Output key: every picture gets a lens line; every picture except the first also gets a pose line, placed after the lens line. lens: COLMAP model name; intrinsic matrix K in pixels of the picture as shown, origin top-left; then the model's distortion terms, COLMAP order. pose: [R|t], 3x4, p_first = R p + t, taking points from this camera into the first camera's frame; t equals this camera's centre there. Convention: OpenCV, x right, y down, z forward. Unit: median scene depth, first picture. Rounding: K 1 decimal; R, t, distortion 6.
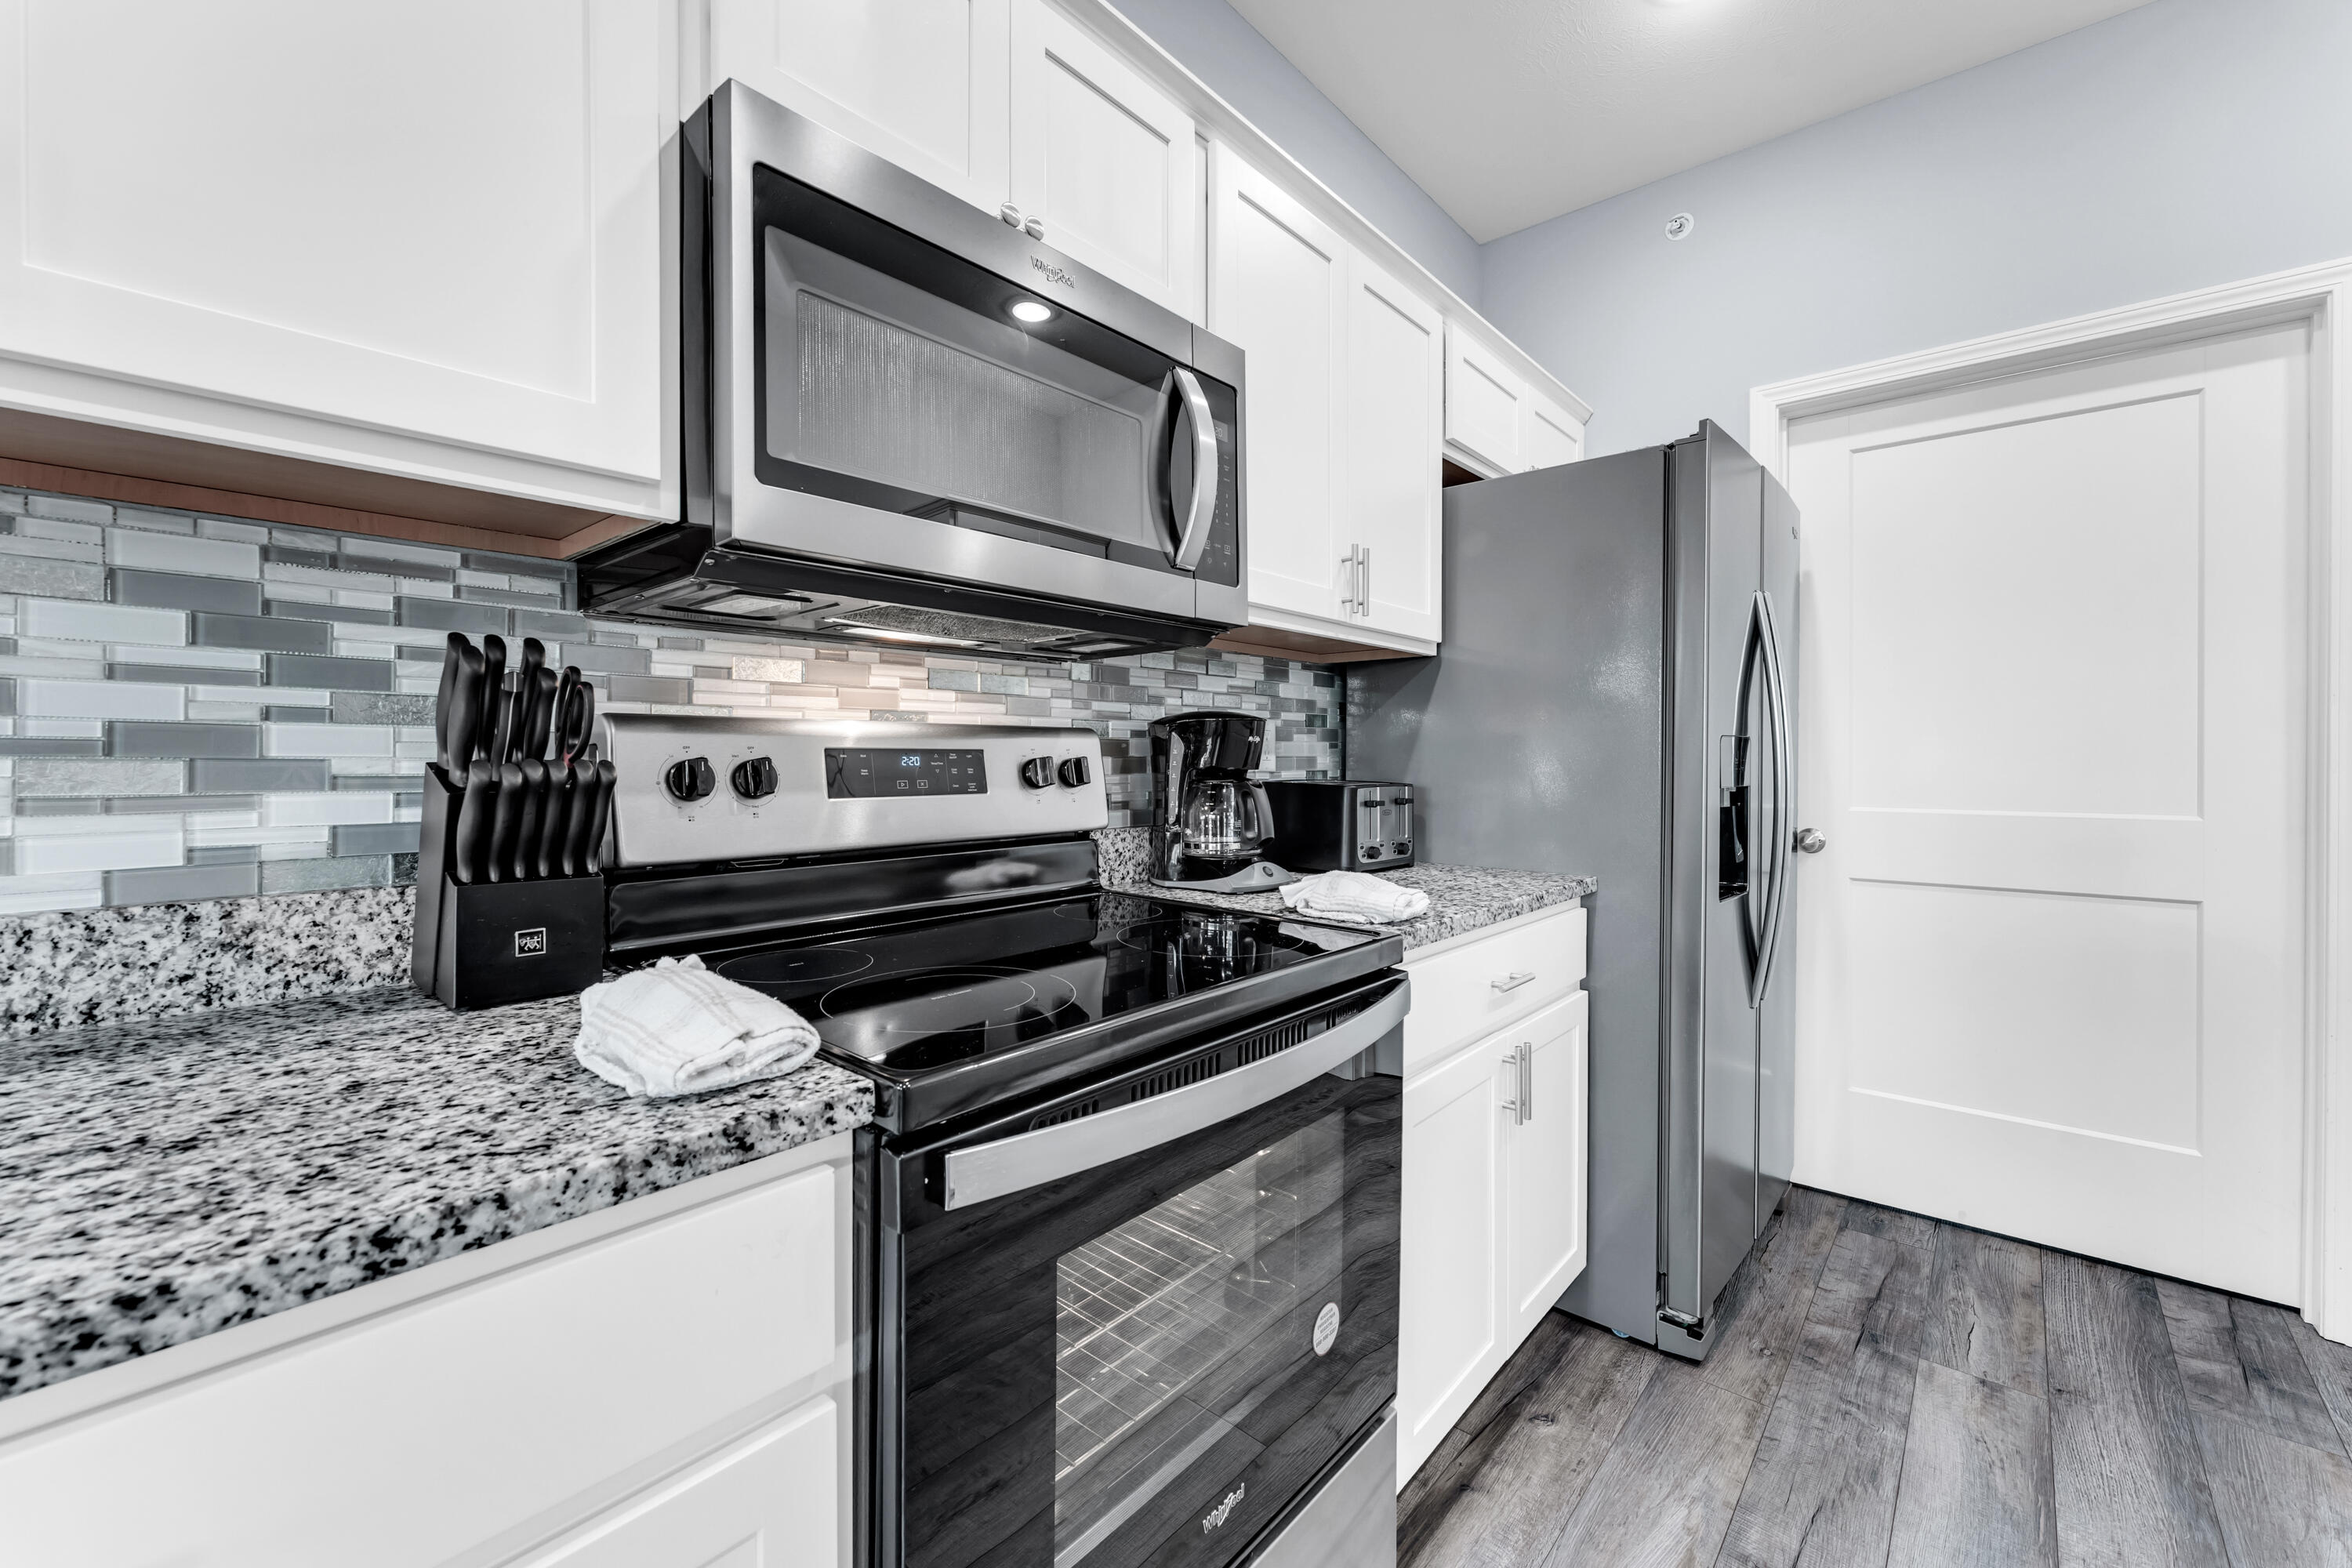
lens RADIAL K [[1012.8, 0, 1259.0], [0, 1012.8, 762.0], [0, 0, 1]] dist [0.000707, -0.000127]
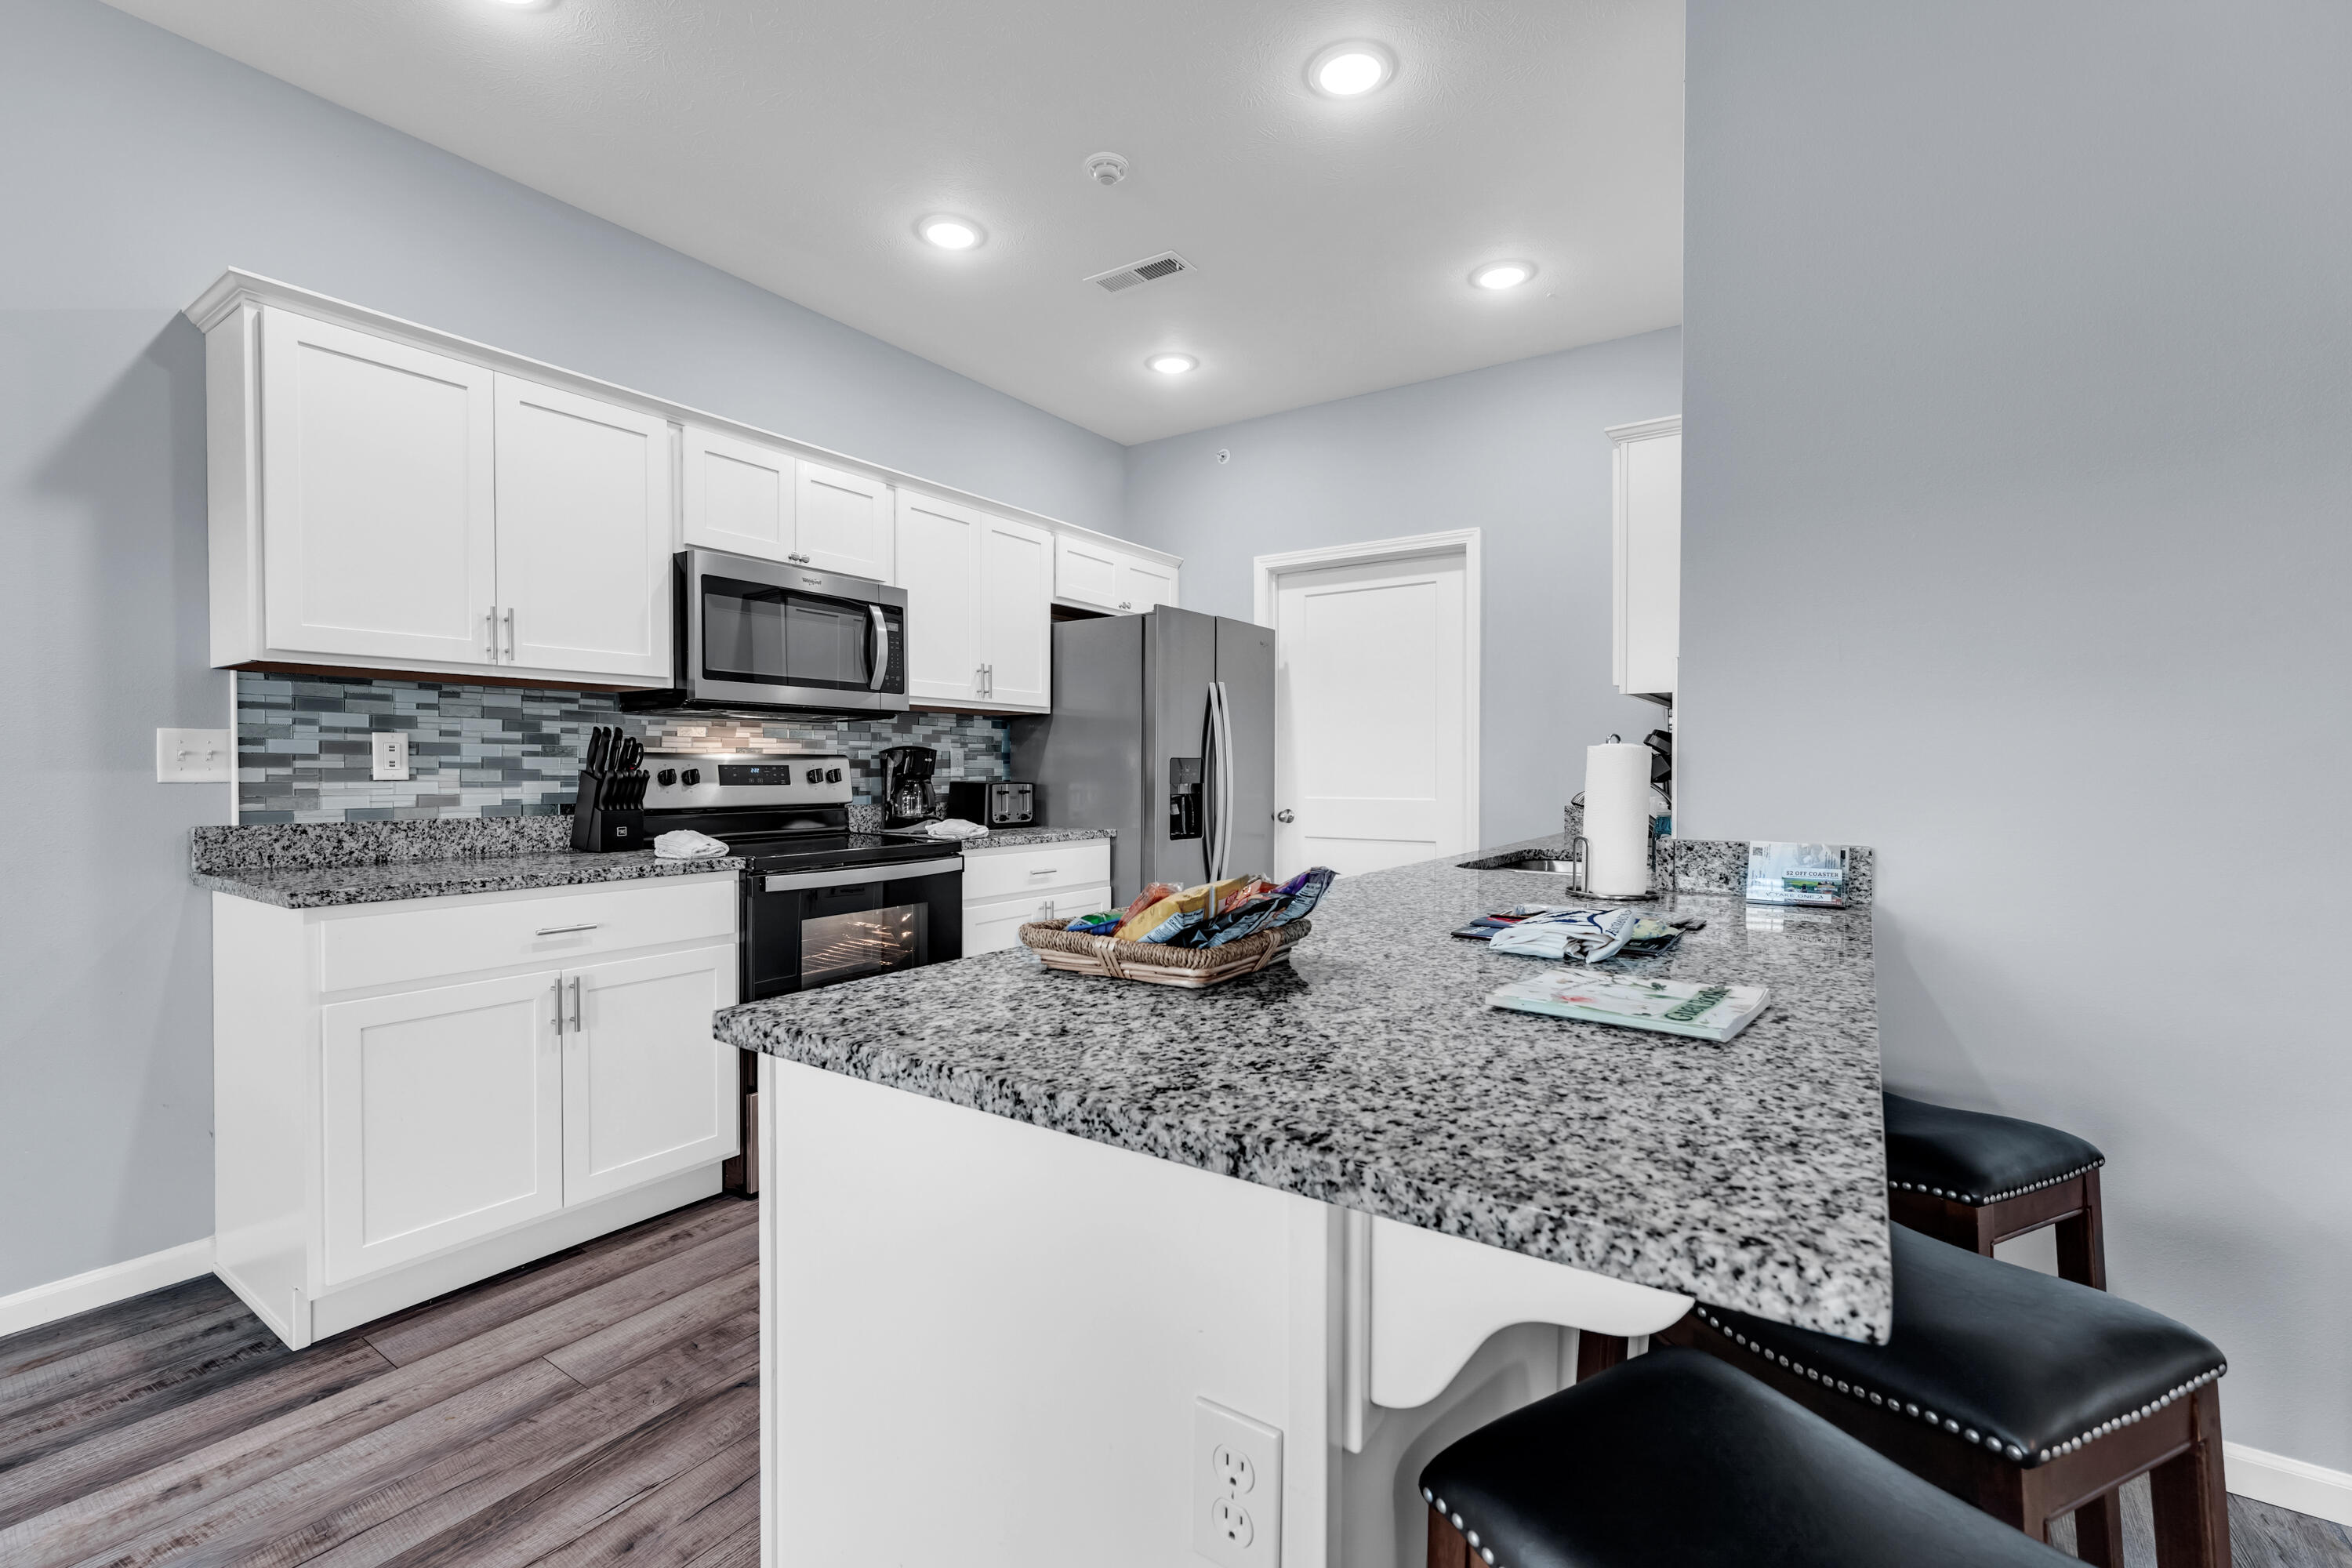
lens RADIAL K [[1053.0, 0, 1232.0], [0, 1053.0, 790.5], [0, 0, 1]] dist [0.001043, 0.000180]
pose [[0.995705, -0.002881, 0.092537, 0.497171], [0.001487, 0.999884, 0.015129, 0.009499], [-0.092570, -0.014926, 0.995594, -1.437047]]
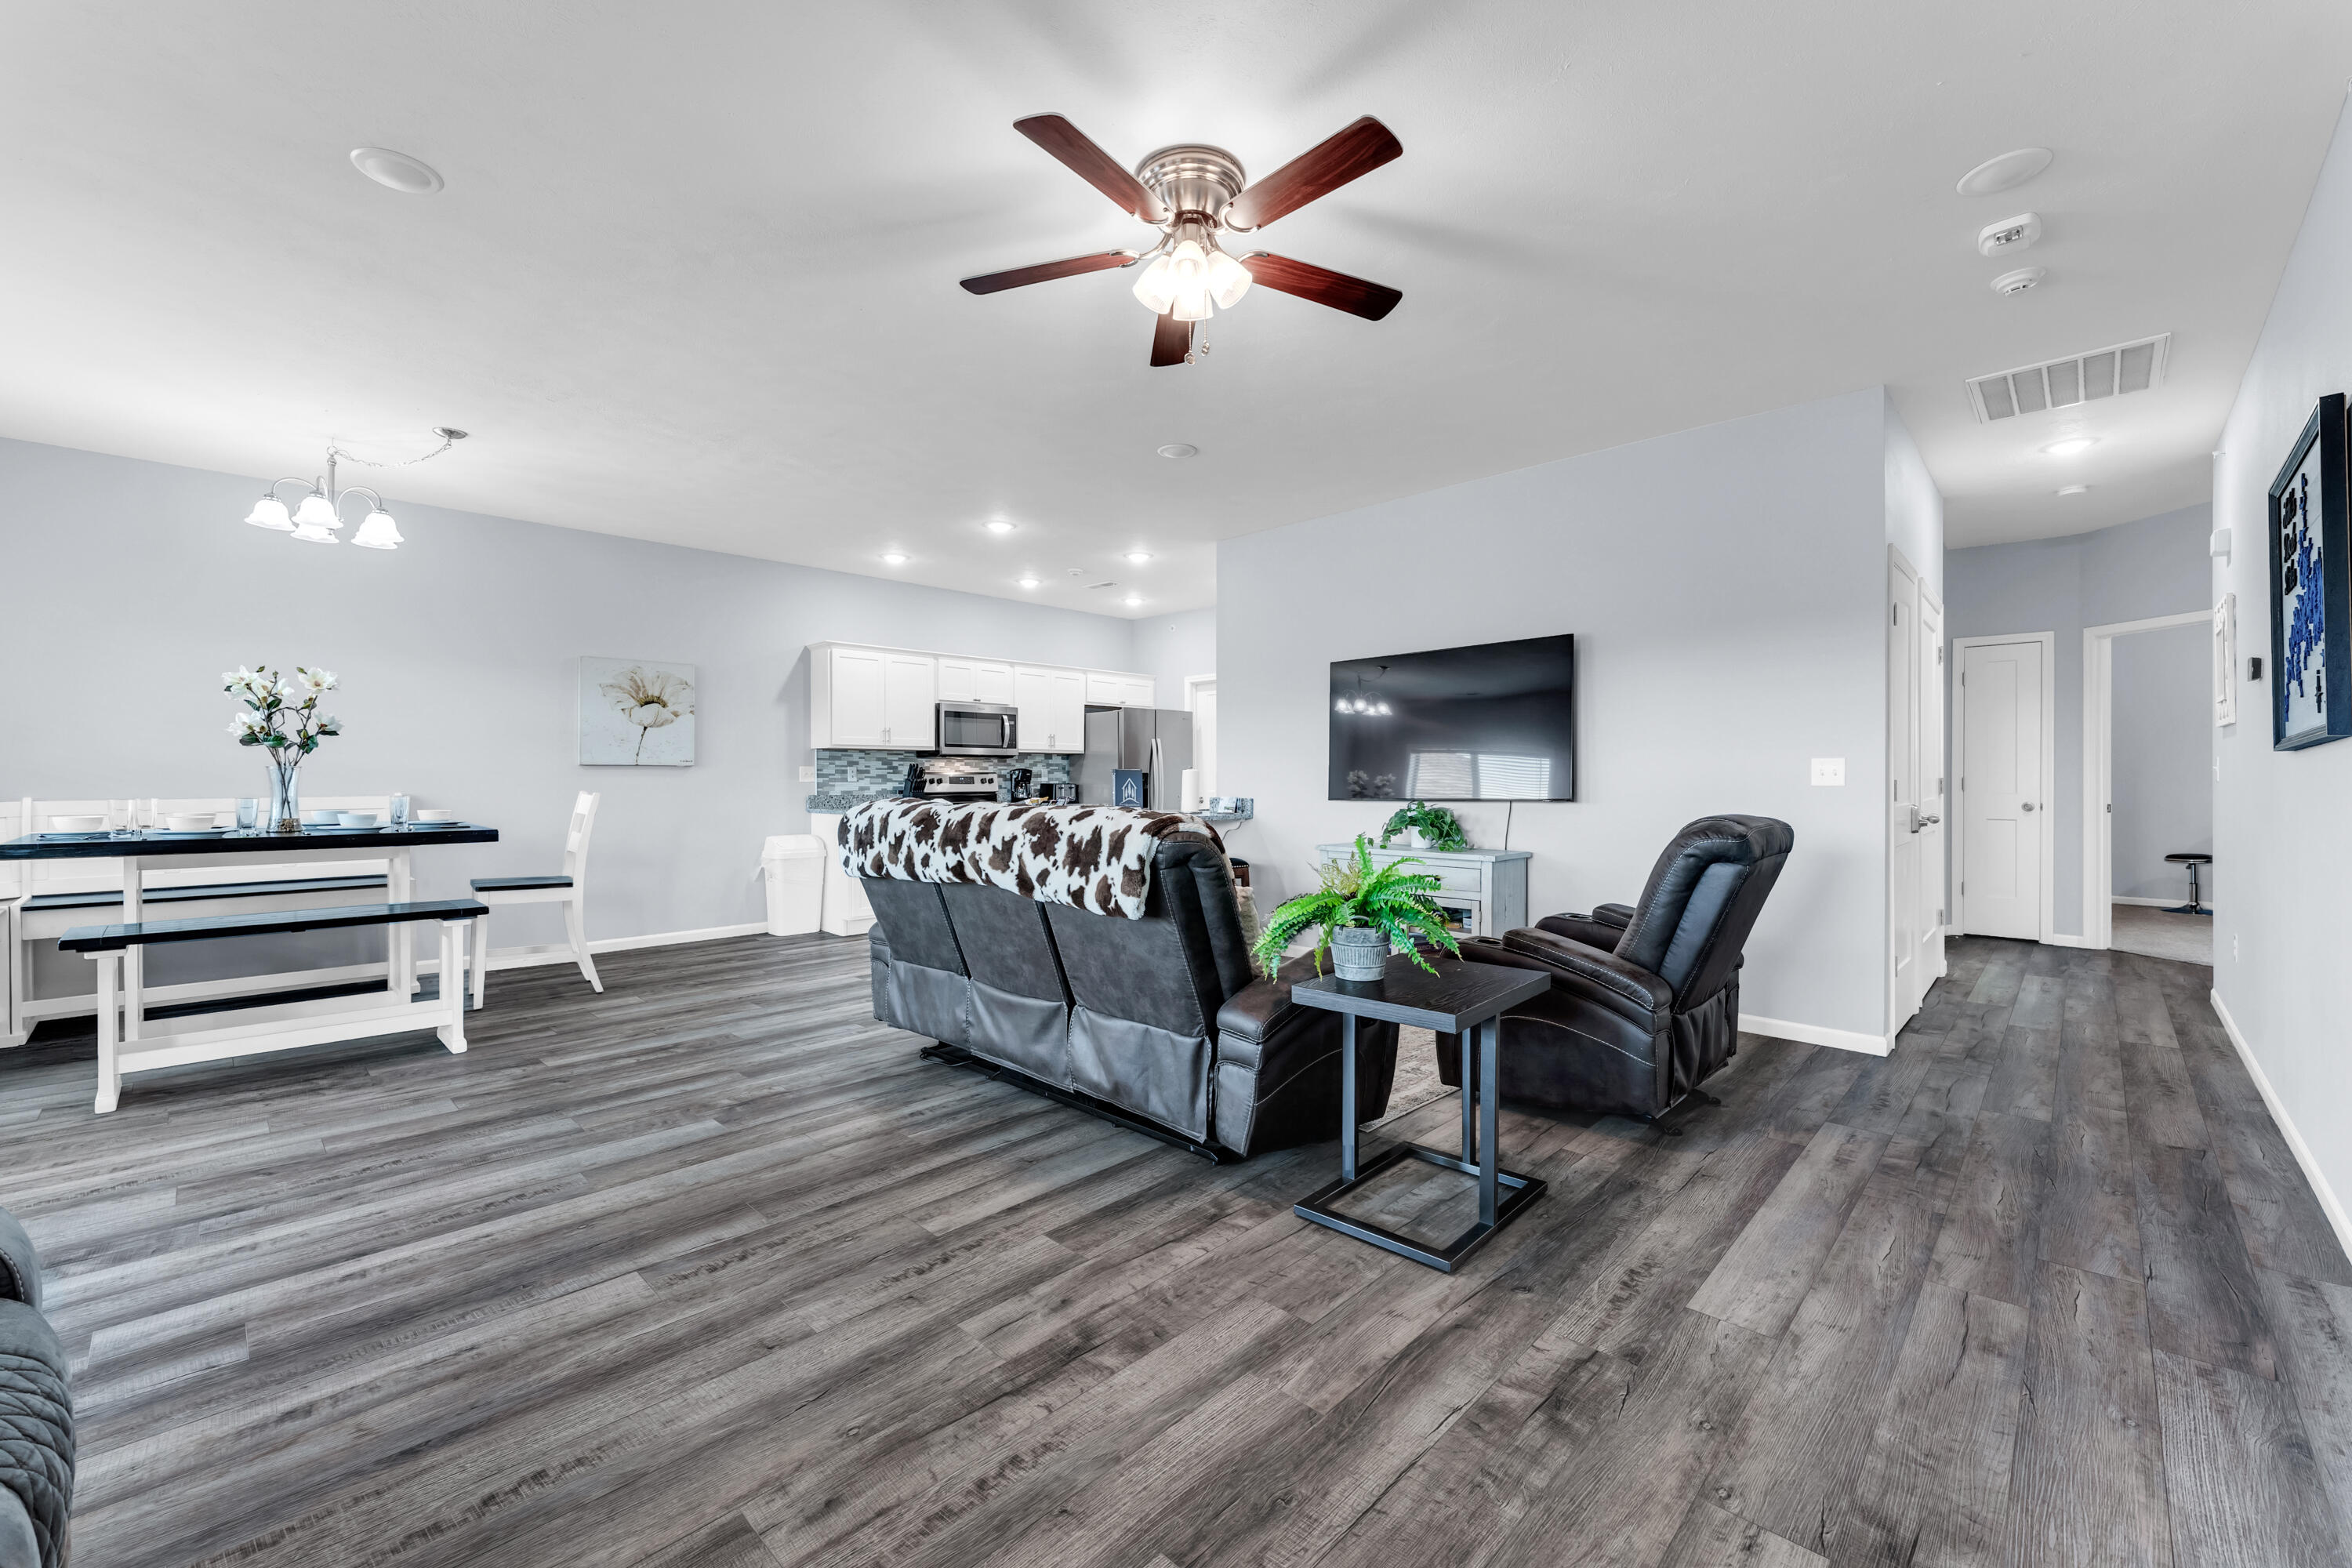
lens RADIAL K [[959.6, 0, 1176.0], [0, 959.6, 784.0], [0, 0, 1]] dist [-0.000075, -0.000041]
pose [[0.992477, -0.004855, -0.122337, 1.575979], [0.004533, 0.999985, -0.002910, 0.051336], [0.122350, 0.002334, 0.992484, -4.390552]]
